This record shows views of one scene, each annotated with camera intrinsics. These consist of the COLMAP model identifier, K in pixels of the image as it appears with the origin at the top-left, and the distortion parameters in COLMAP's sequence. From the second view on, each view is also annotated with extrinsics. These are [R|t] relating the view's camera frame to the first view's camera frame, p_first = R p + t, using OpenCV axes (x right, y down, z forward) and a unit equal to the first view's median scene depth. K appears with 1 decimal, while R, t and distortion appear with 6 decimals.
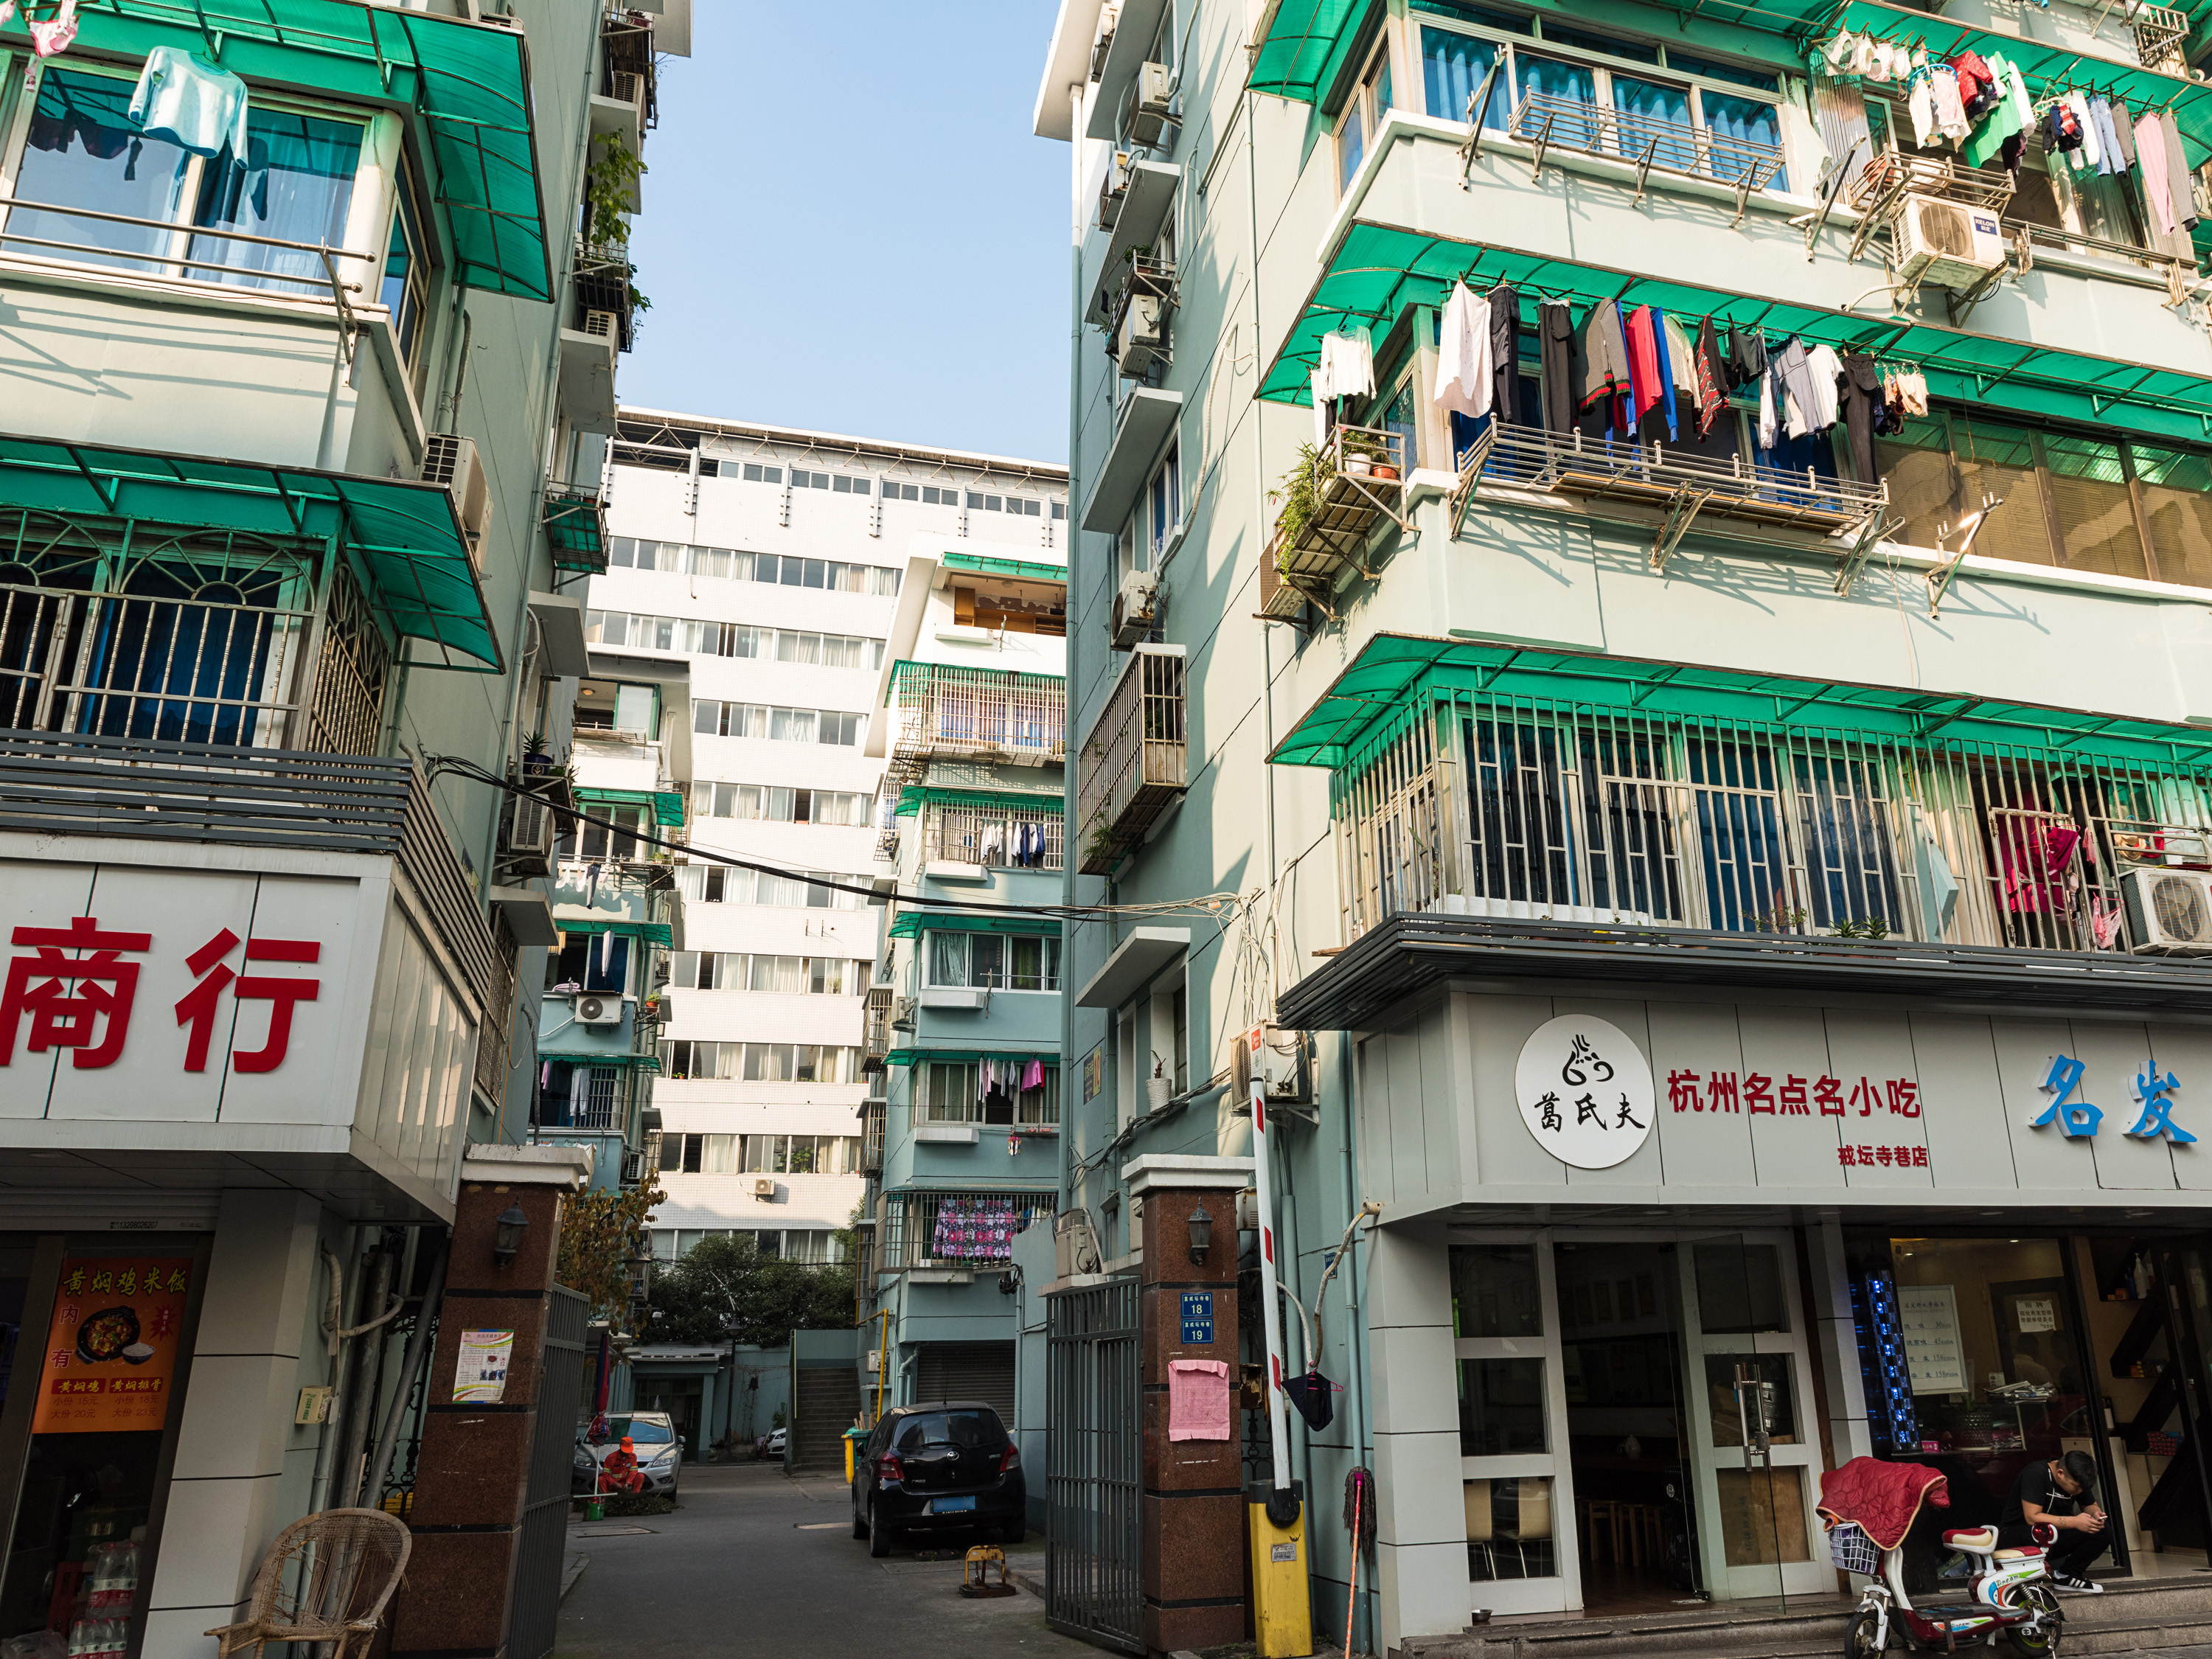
lens RADIAL K [[1658.3, 0, 1245.6], [0, 1658.3, 830.3], [0, 0, 1]] dist [-0.000647, -0.000902]
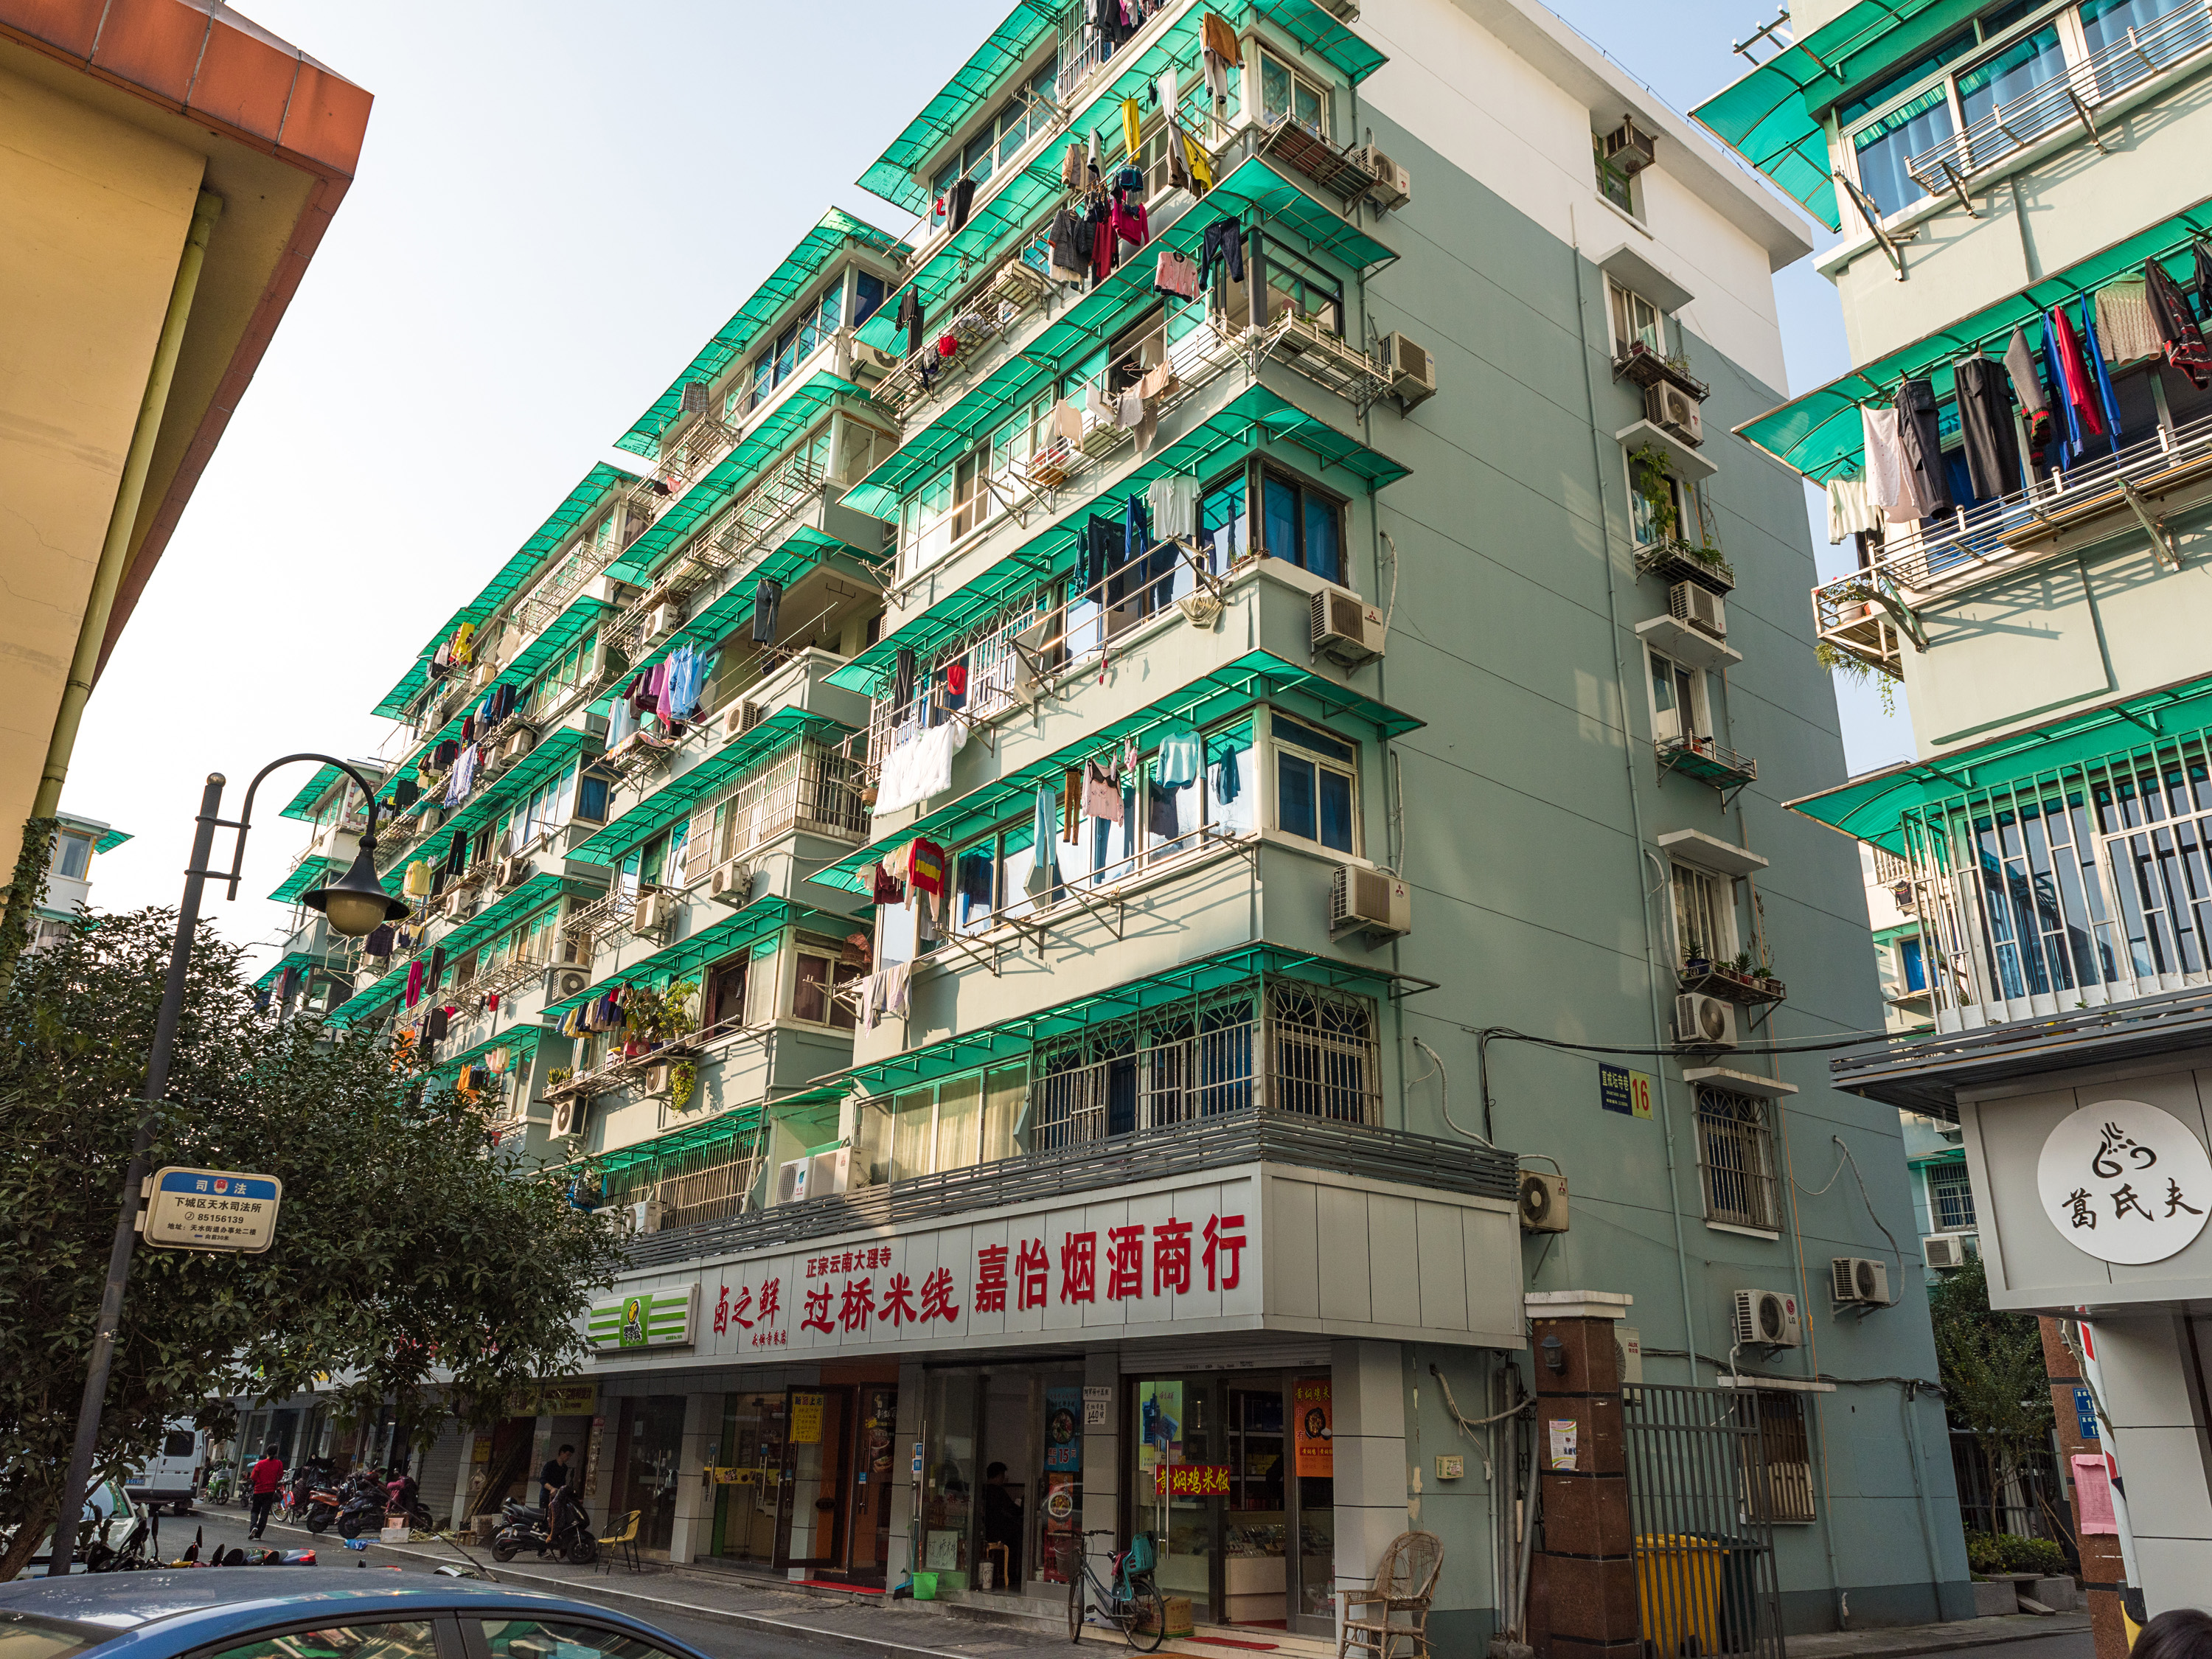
lens RADIAL K [[1655.0, 0, 1108.8], [0, 1655.0, 830.7], [0, 0, 1]] dist [-0.002835, 0.000373]
pose [[0.364832, -0.301347, -0.880959, 0.783514], [0.272814, 0.939246, -0.208304, 0.005322], [0.890208, -0.164341, 0.424878, 0.094349]]
